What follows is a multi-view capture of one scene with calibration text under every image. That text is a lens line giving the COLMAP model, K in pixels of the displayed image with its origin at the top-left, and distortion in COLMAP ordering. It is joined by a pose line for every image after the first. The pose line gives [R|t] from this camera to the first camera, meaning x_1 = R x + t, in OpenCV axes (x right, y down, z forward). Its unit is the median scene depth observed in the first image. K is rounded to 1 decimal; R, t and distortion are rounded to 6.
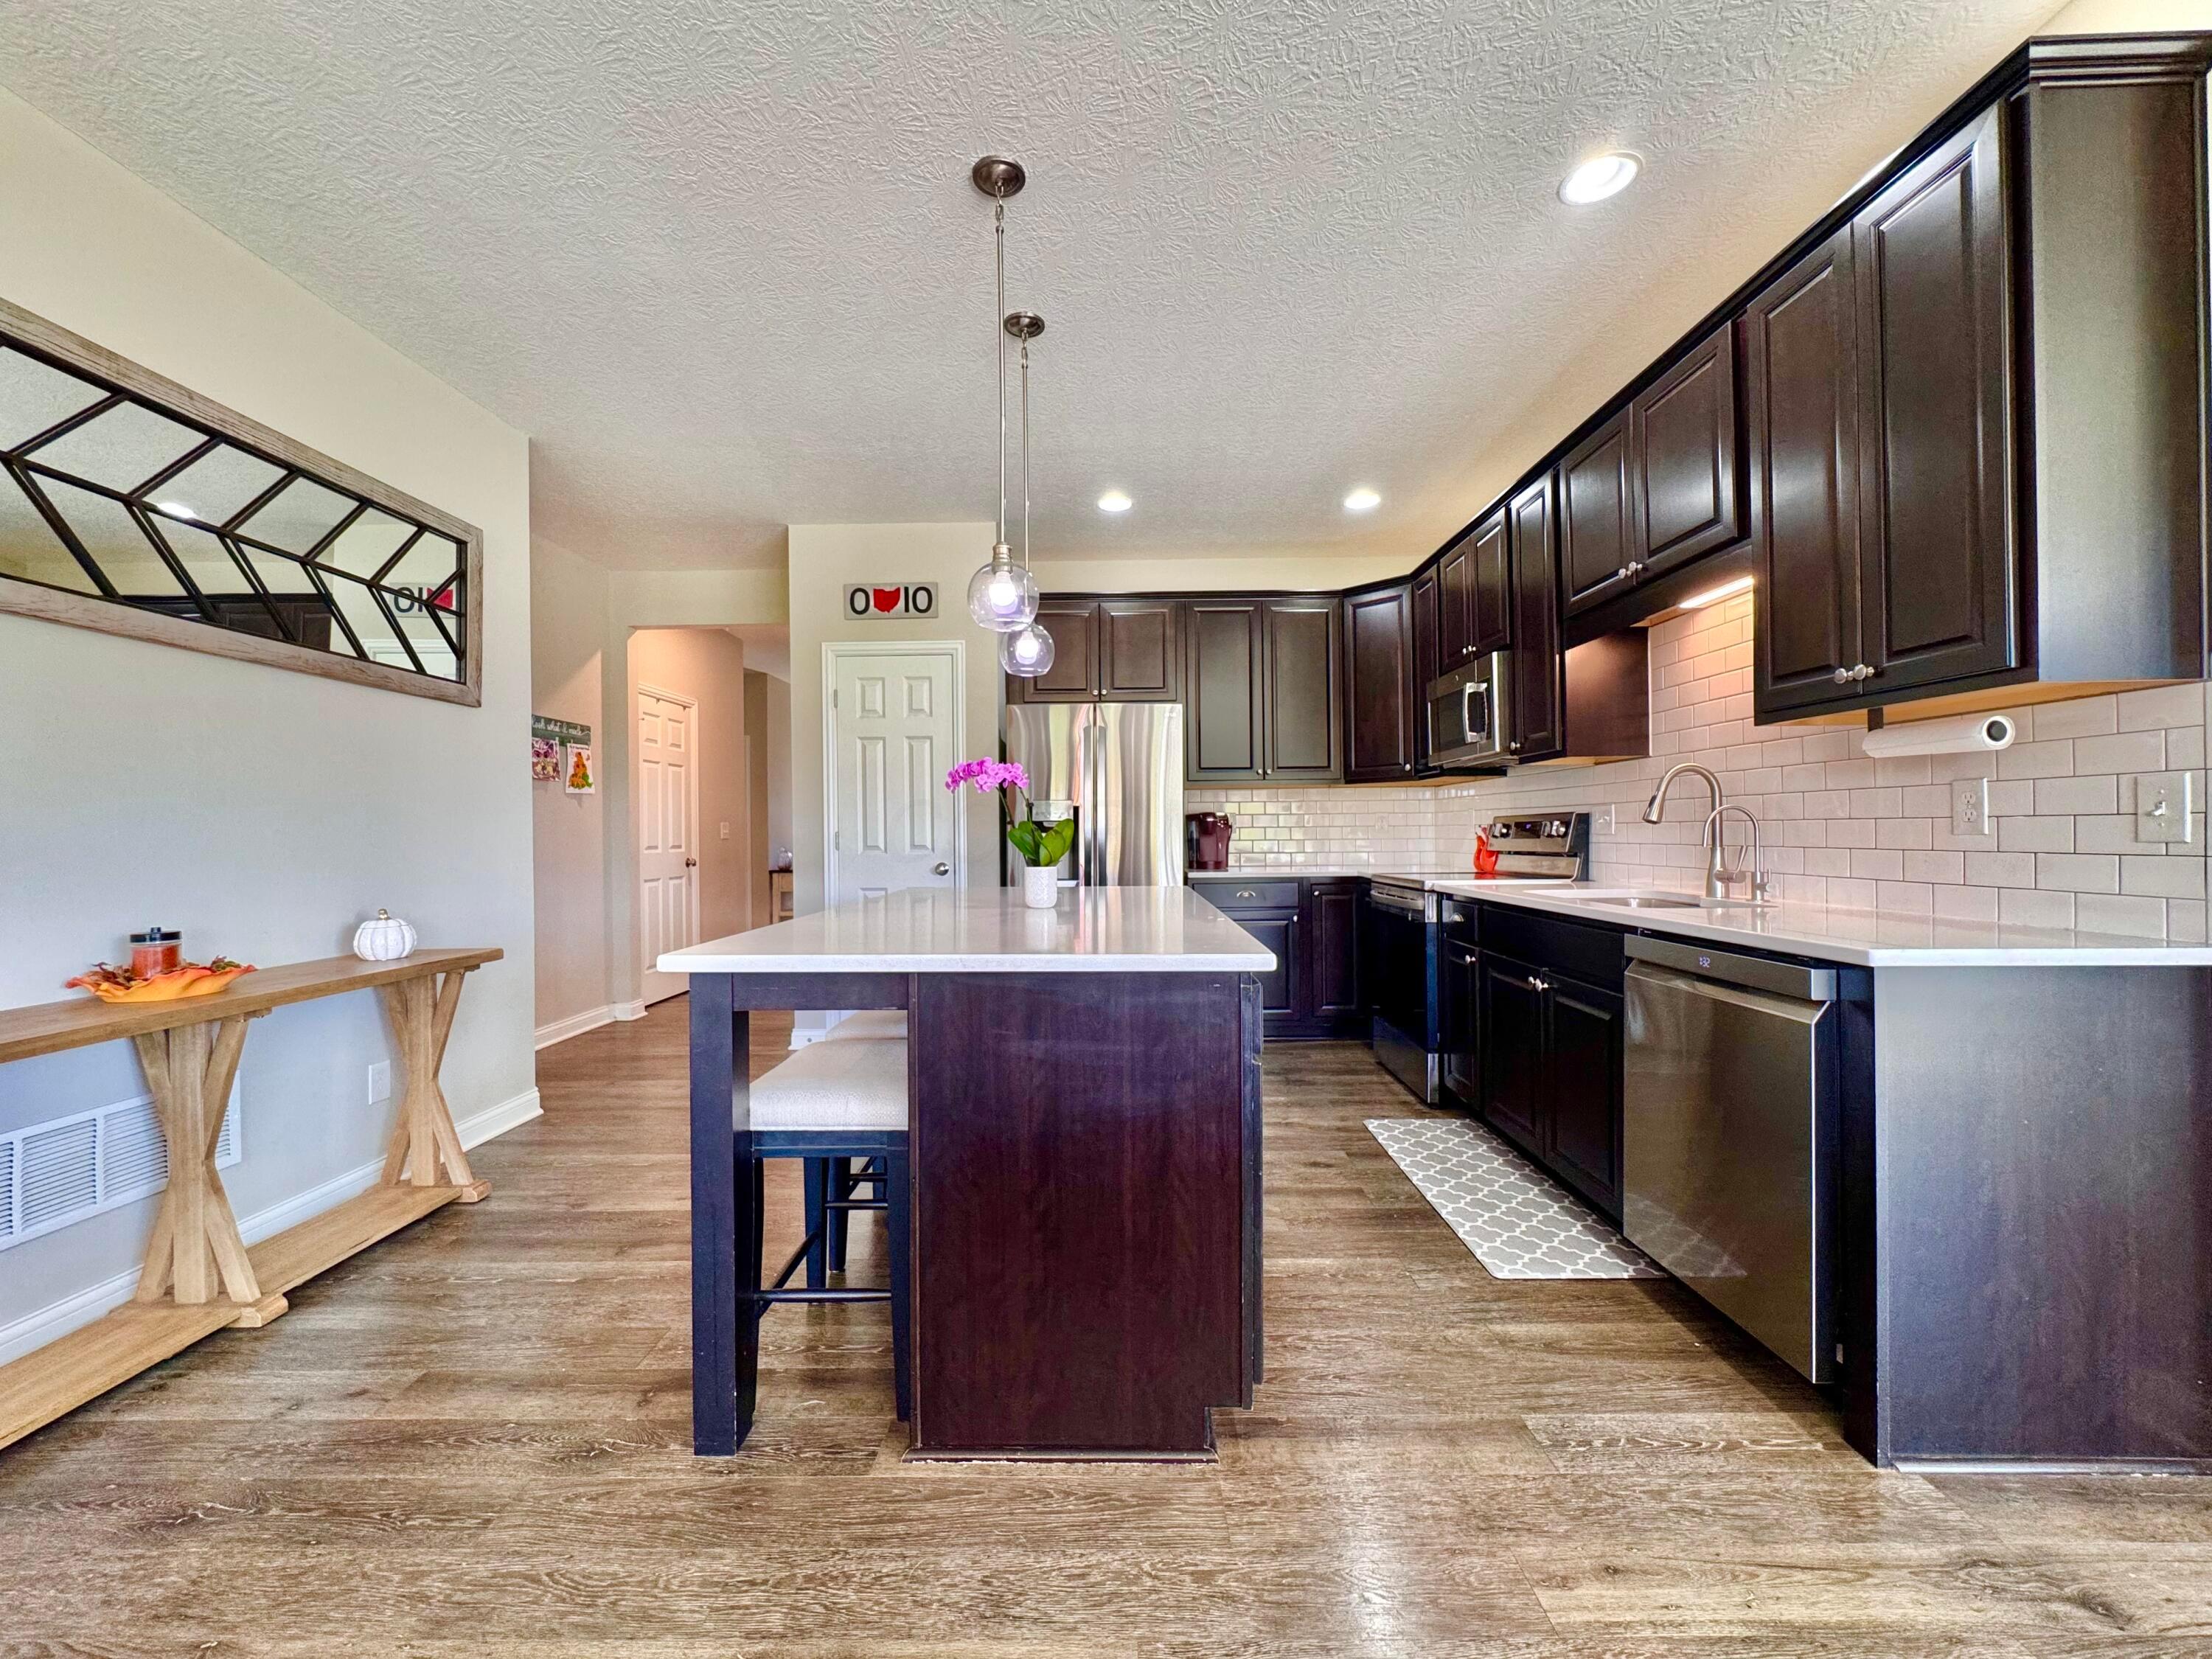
lens RADIAL K [[885.4, 0, 1107.3], [0, 885.4, 829.3], [0, 0, 1]] dist [-0.002266, 0.000271]
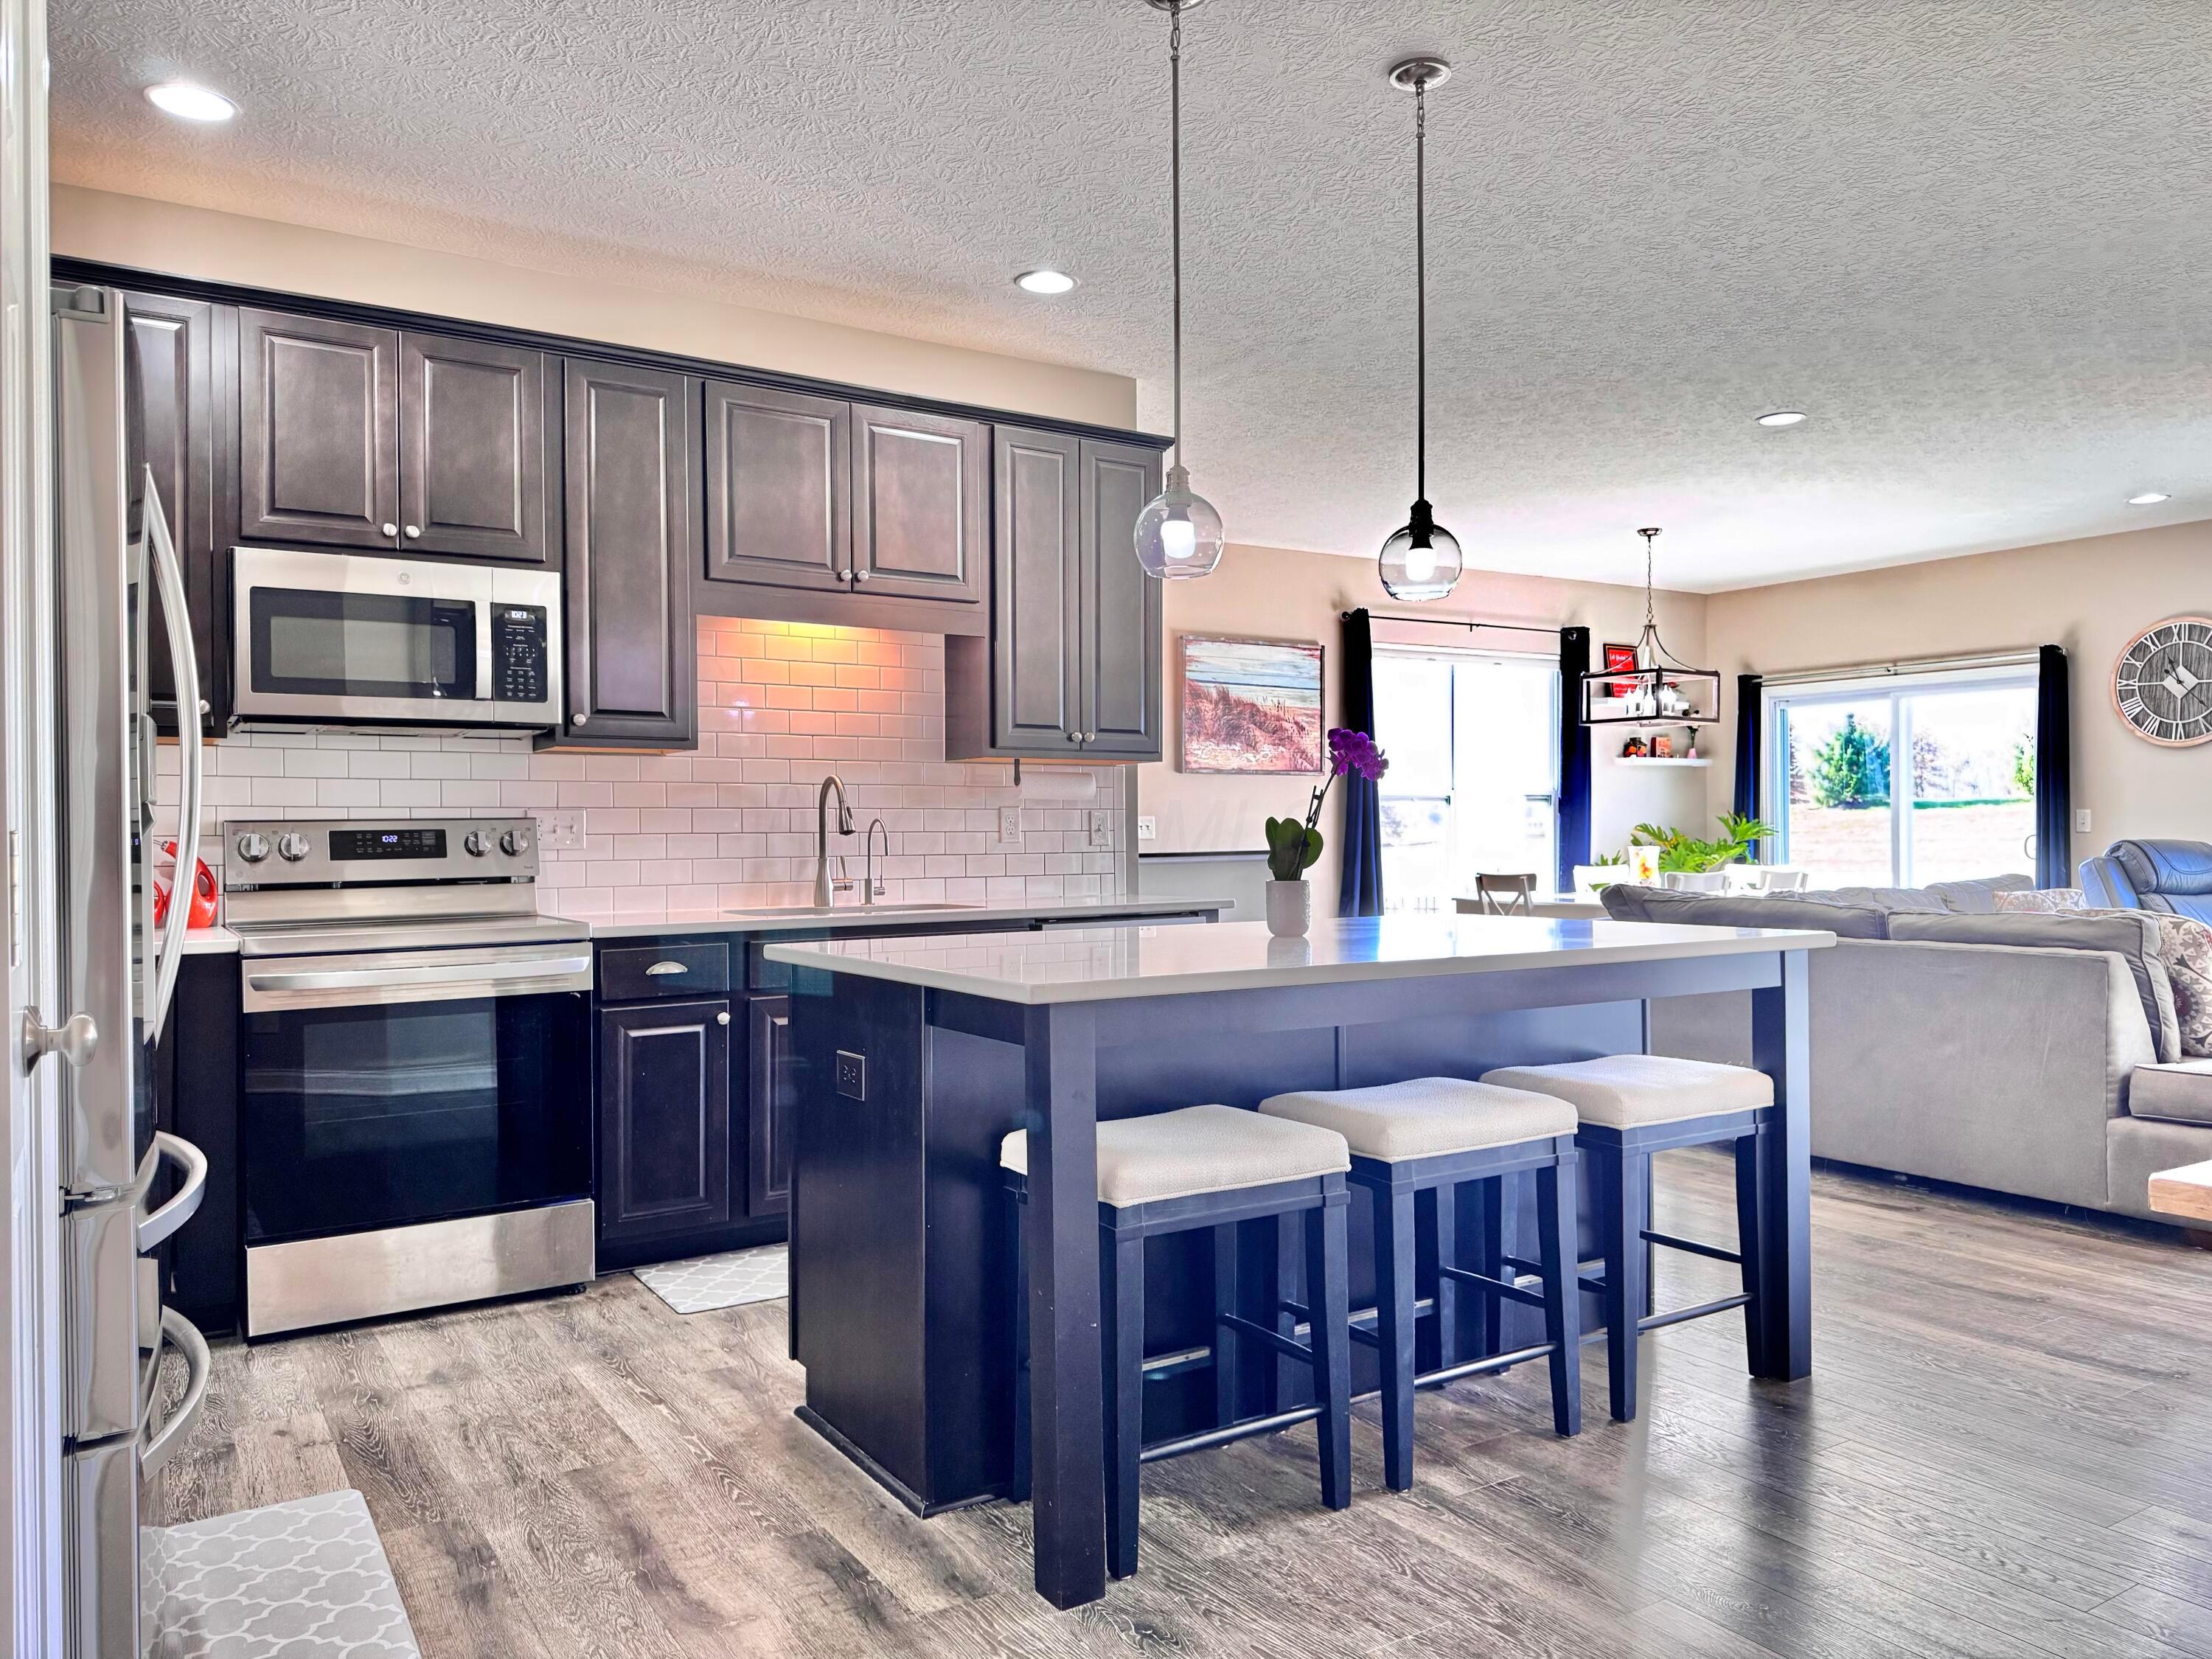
lens RADIAL K [[1546.6, 0, 1106.0], [0, 1546.6, 829.5], [0, 0, 1]] dist [0.094955, -0.110650]
pose [[-0.542996, 0.016622, 0.839571, -0.963776], [0.012068, 0.999855, -0.011990, 0.012328], [-0.839649, 0.003622, -0.543118, 1.632160]]
